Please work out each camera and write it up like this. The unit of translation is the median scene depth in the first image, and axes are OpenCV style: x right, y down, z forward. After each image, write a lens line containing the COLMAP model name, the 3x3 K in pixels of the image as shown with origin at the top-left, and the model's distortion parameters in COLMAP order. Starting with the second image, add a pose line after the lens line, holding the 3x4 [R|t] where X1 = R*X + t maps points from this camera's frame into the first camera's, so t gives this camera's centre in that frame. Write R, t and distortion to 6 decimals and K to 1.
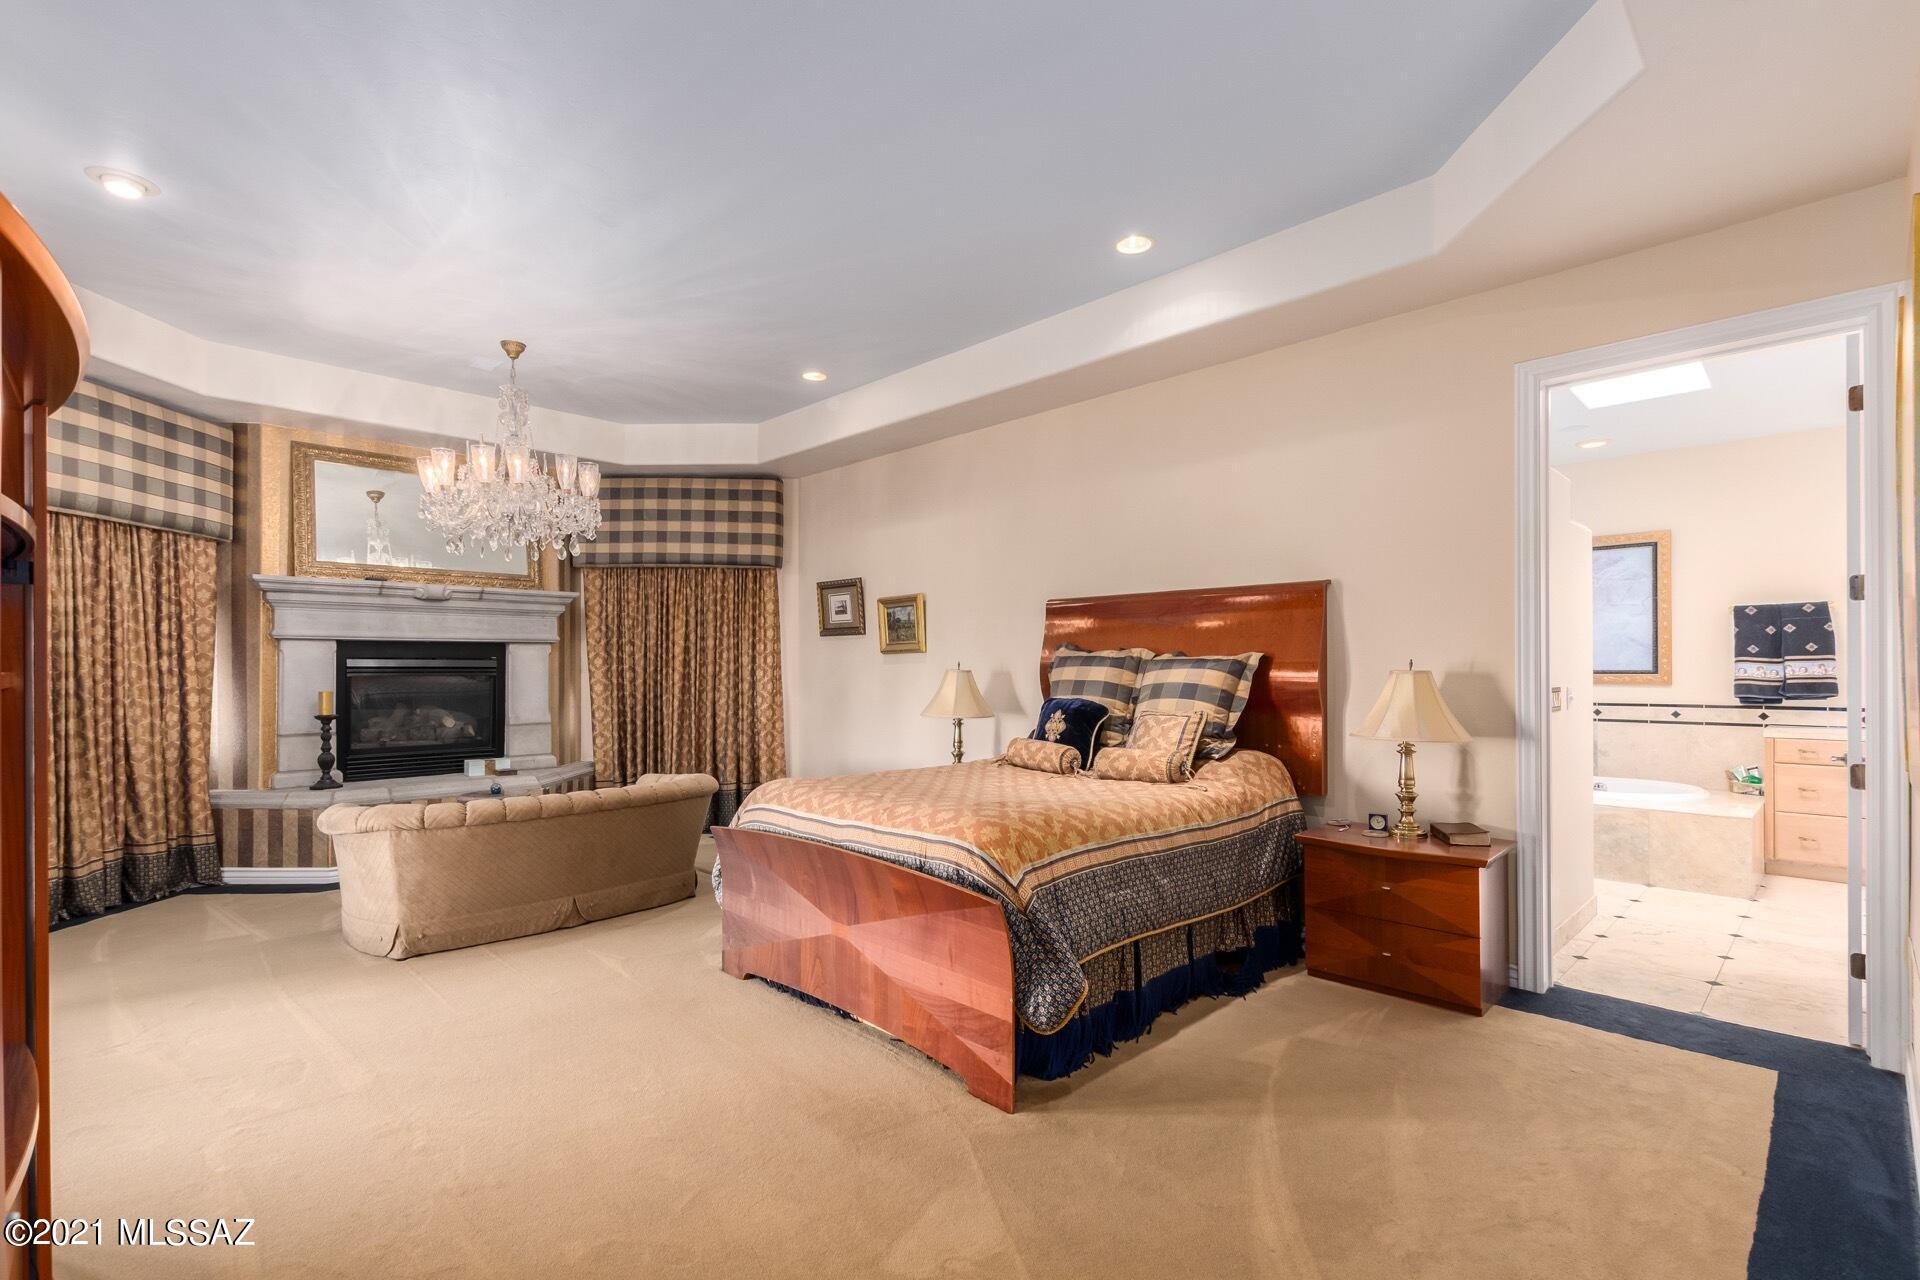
lens RADIAL K [[885.4, 0, 977.9], [0, 885.4, 667.5], [0, 0, 1]] dist [-0.002117, -0.000766]
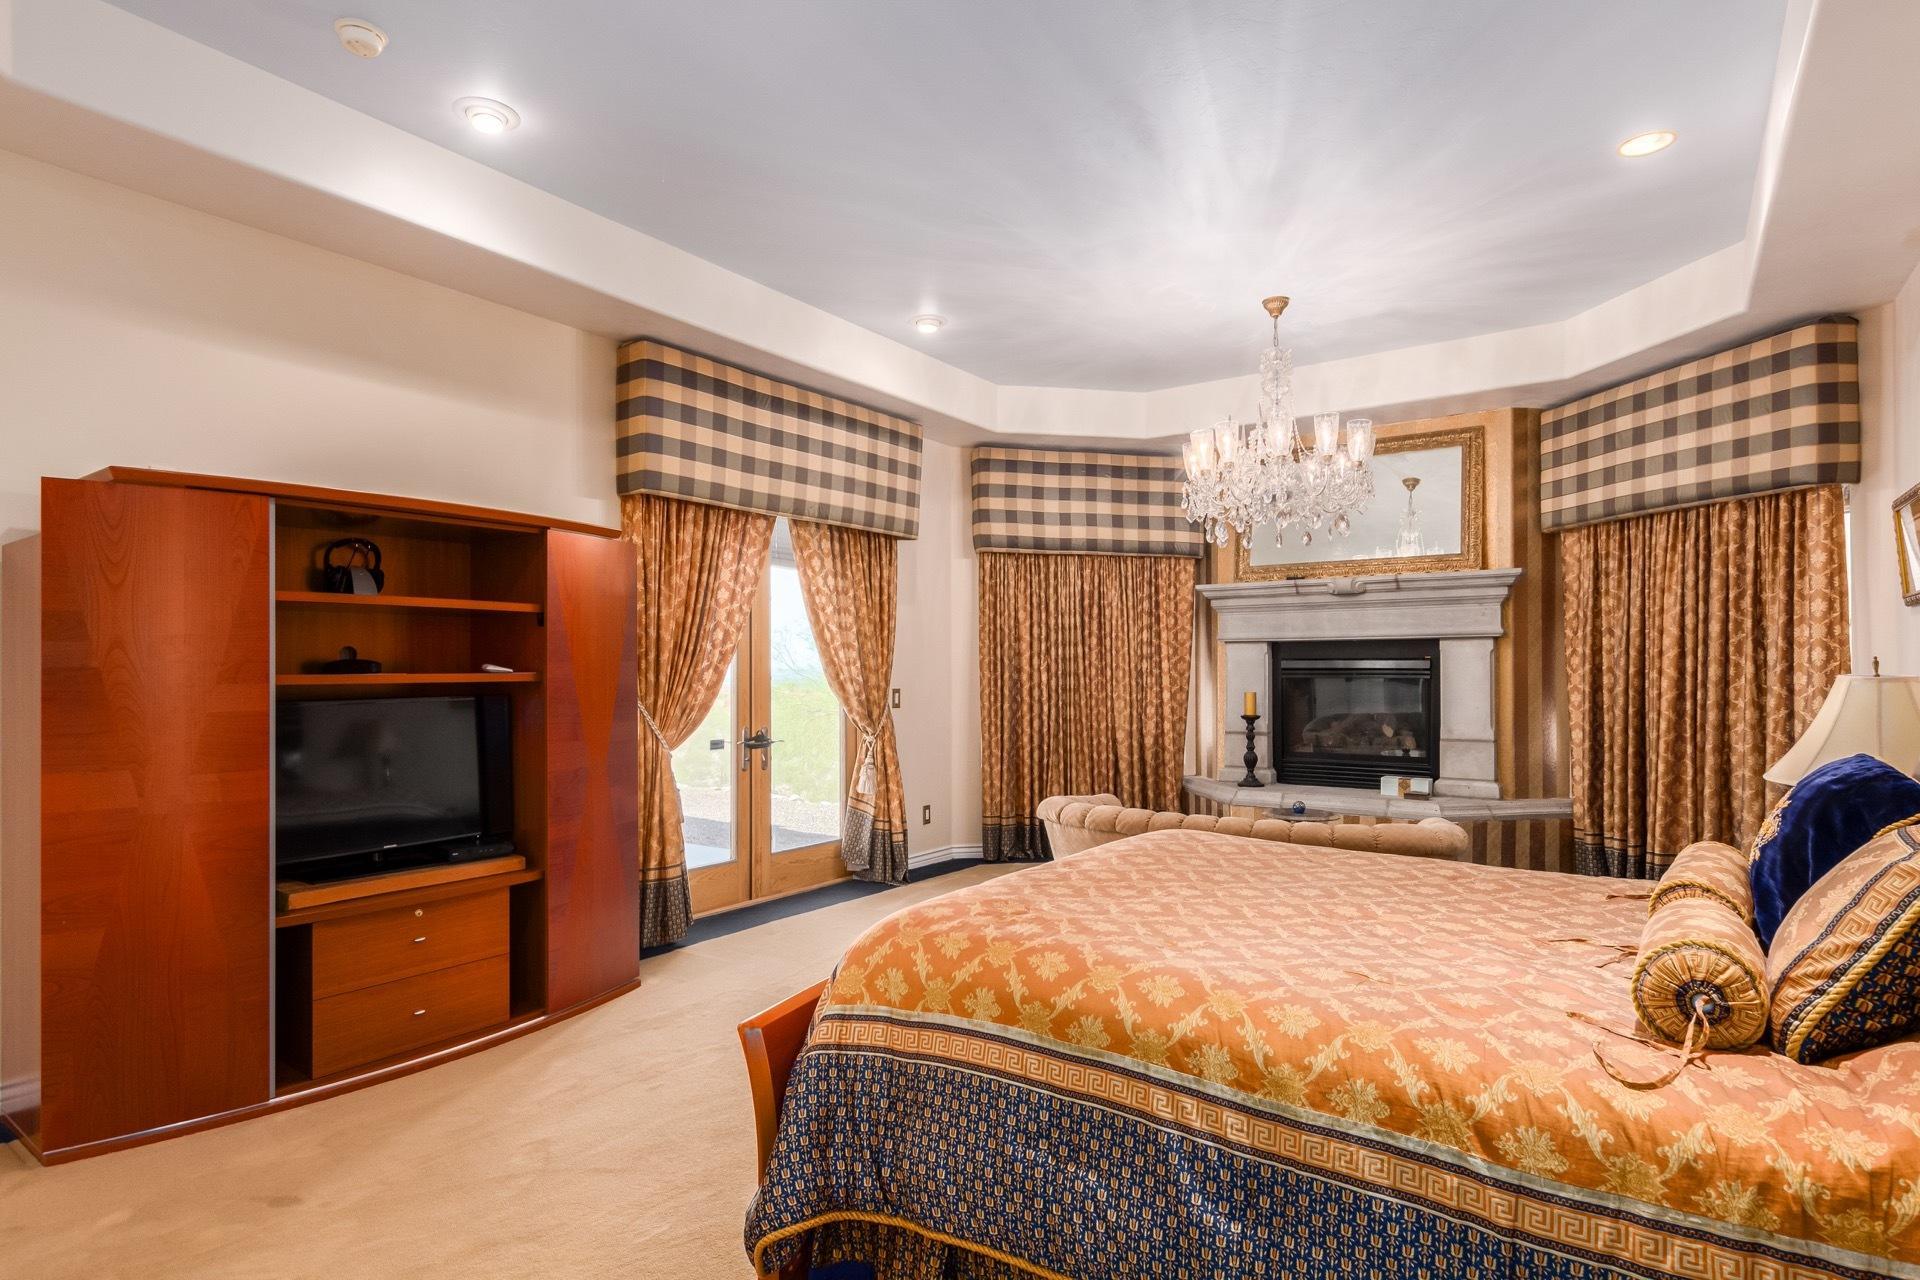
lens RADIAL K [[1012.0, 0, 956.5], [0, 1012.0, 657.2], [0, 0, 1]] dist [0.002735, 0.000095]
pose [[0.161898, -0.009562, -0.986761, 0.357285], [0.001188, 0.999954, -0.009495, -0.002670], [0.986807, 0.000365, 0.161902, 0.455426]]
